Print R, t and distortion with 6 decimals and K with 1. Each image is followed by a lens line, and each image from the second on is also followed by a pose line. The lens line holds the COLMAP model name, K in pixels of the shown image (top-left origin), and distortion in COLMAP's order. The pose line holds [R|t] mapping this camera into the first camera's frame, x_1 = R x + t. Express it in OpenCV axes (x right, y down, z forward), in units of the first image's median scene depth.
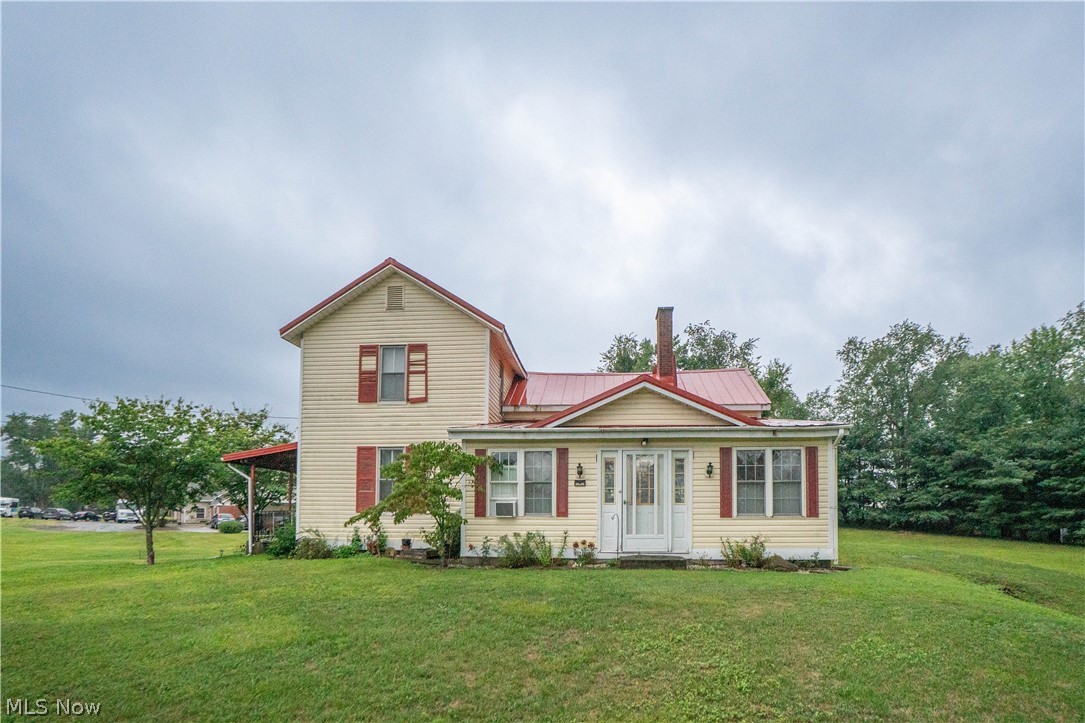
lens RADIAL K [[598.1, 0, 593.1], [0, 598.1, 507.5], [0, 0, 1]] dist [-0.021289, 0.000127]
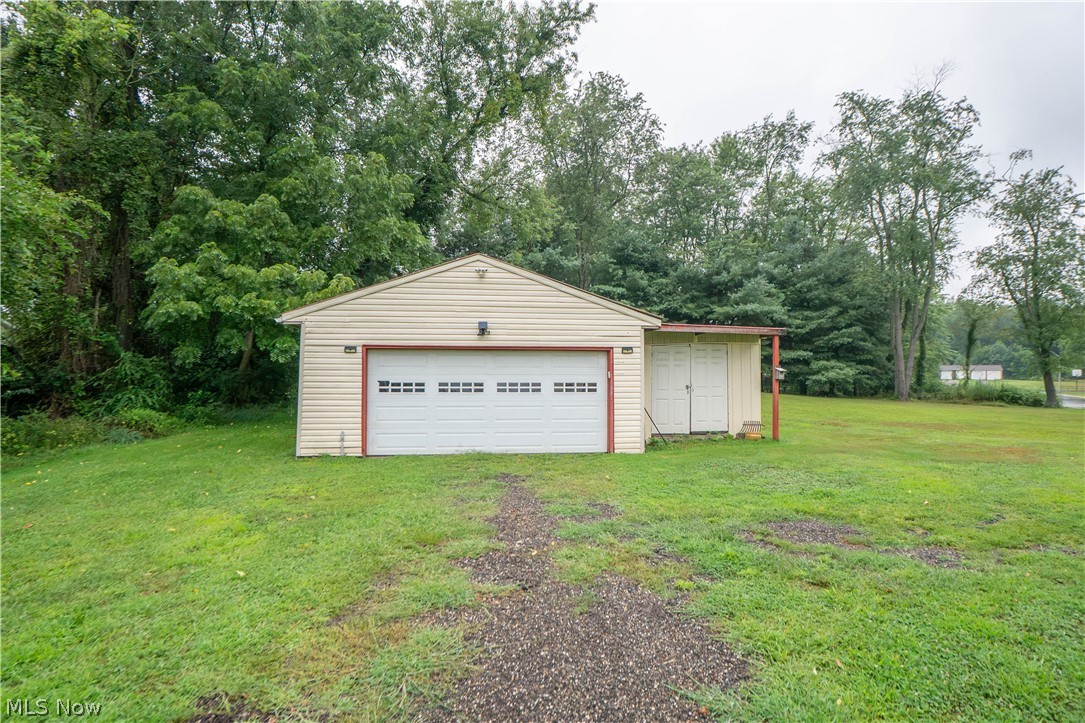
lens RADIAL K [[544.7, 0, 528.0], [0, 544.7, 371.3], [0, 0, 1]] dist [-0.034214, 0.005018]
pose [[0.666941, 0.007857, 0.745069, 0.009783], [-0.021177, 0.999740, 0.008414, 0.123505], [-0.744809, -0.021390, 0.666935, 2.795579]]
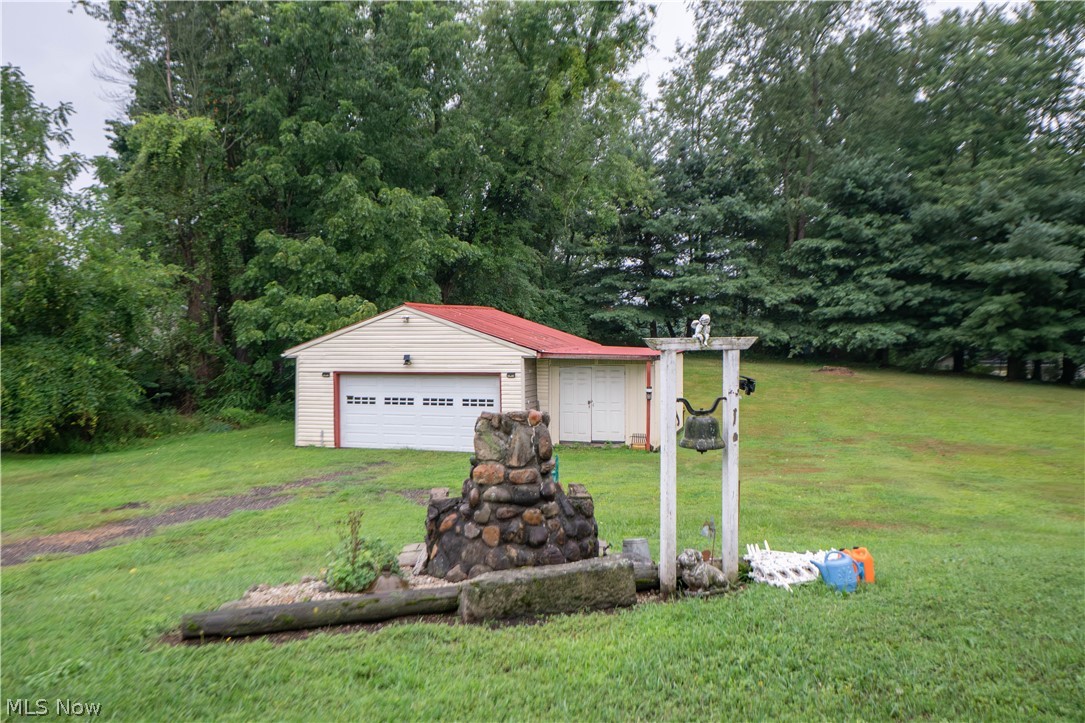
lens RADIAL K [[888.9, 0, 551.2], [0, 888.9, 374.0], [0, 0, 1]] dist [0.009675, 0.036987]
pose [[0.911515, -0.021679, 0.410696, 0.073474], [-0.006112, 0.997785, 0.066234, -0.005170], [-0.411222, -0.062884, 0.909363, 1.761176]]
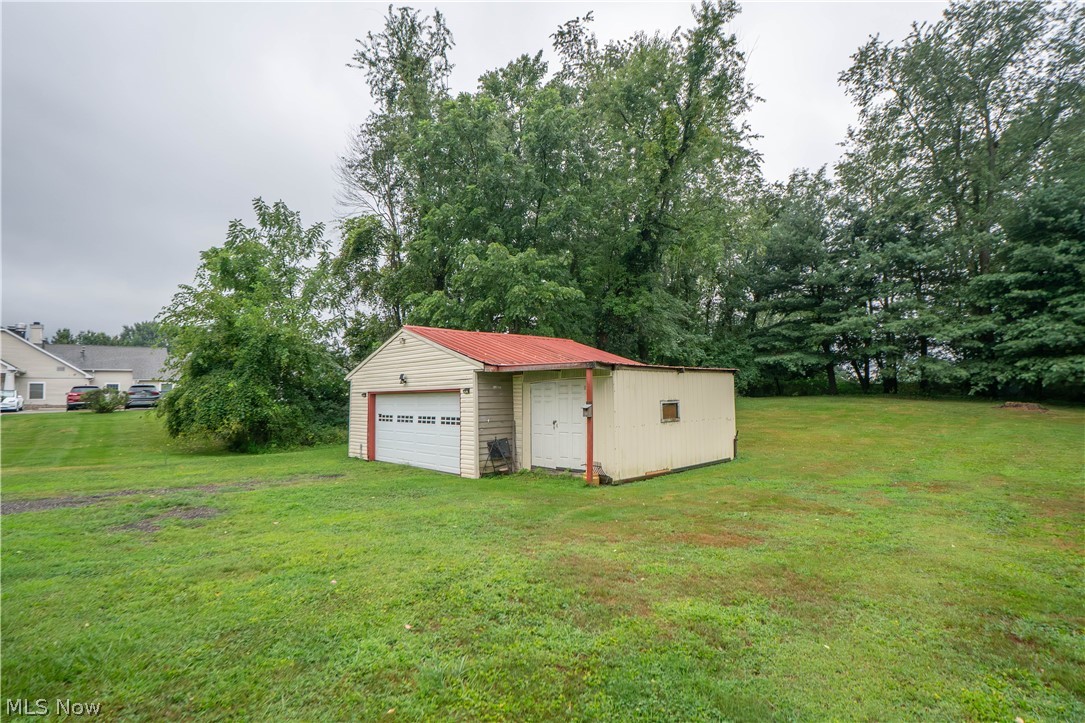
lens RADIAL K [[544.7, 0, 546.5], [0, 544.7, 364.0], [0, 0, 1]] dist [-0.034214, 0.005018]
pose [[0.996223, -0.014002, -0.085696, 0.841431], [0.010615, 0.999149, -0.039860, 0.092061], [0.086181, 0.038799, 0.995524, 2.323114]]
